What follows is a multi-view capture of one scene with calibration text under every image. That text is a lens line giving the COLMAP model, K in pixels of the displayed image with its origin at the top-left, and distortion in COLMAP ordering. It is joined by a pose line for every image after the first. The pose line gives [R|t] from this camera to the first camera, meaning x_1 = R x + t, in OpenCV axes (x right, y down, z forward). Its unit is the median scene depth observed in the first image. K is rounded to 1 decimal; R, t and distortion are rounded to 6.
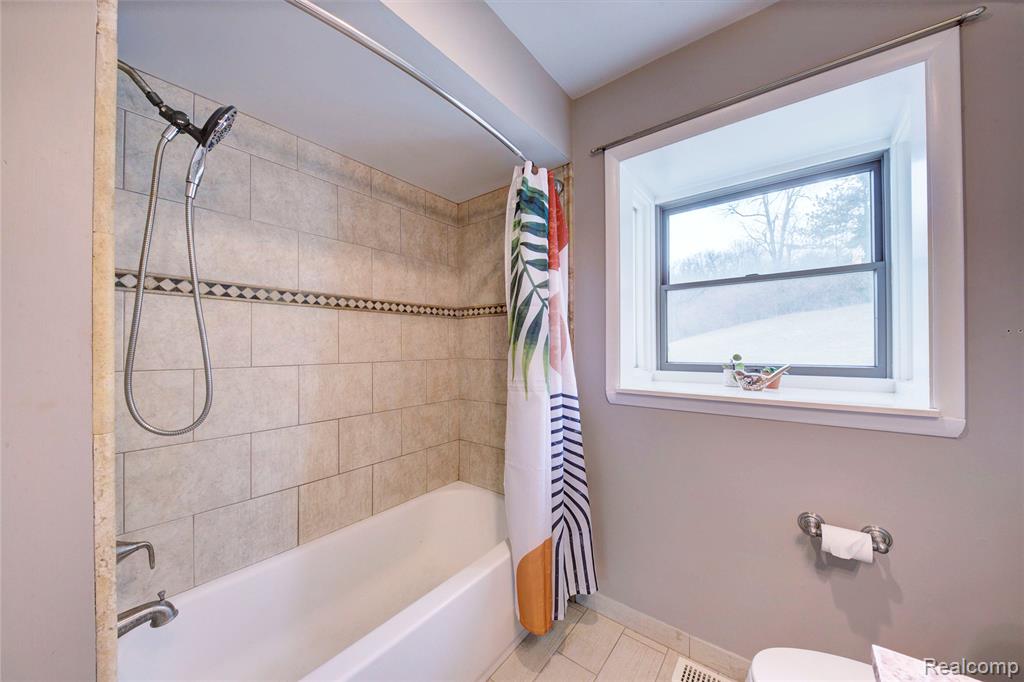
lens RADIAL K [[355.8, 0, 508.6], [0, 355.8, 344.9], [0, 0, 1]] dist [0.001582, -0.002054]
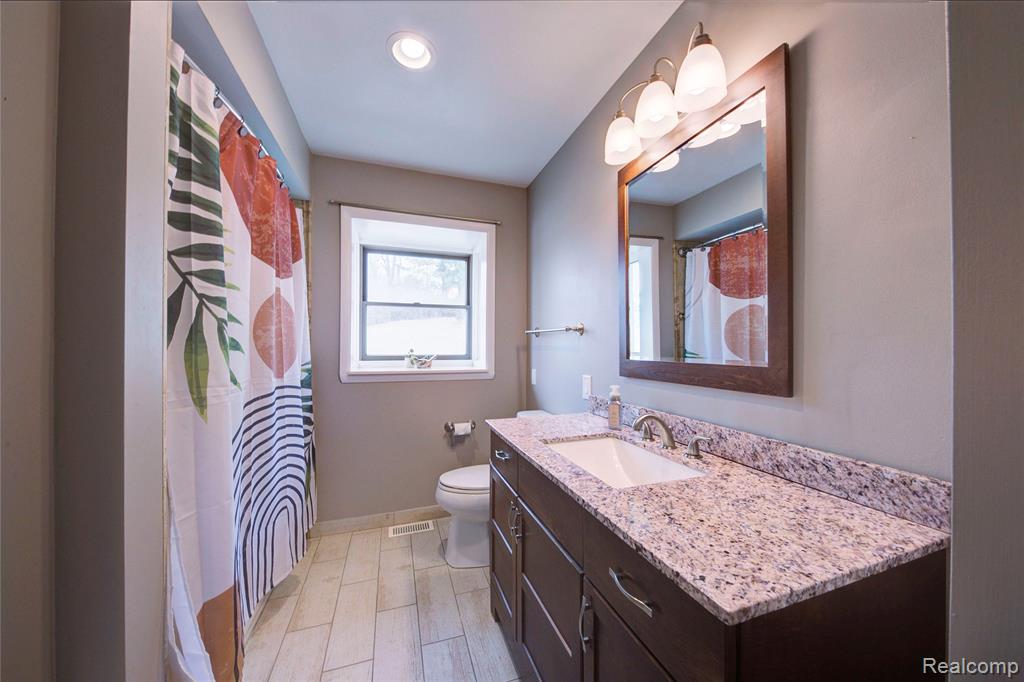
lens RADIAL K [[355.8, 0, 514.8], [0, 355.8, 343.9], [0, 0, 1]] dist [0.001582, -0.002054]
pose [[0.546889, 0.017721, 0.837018, -0.546926], [-0.013031, 0.999835, -0.012654, 0.016794], [-0.837104, -0.003987, 0.547030, -0.373009]]
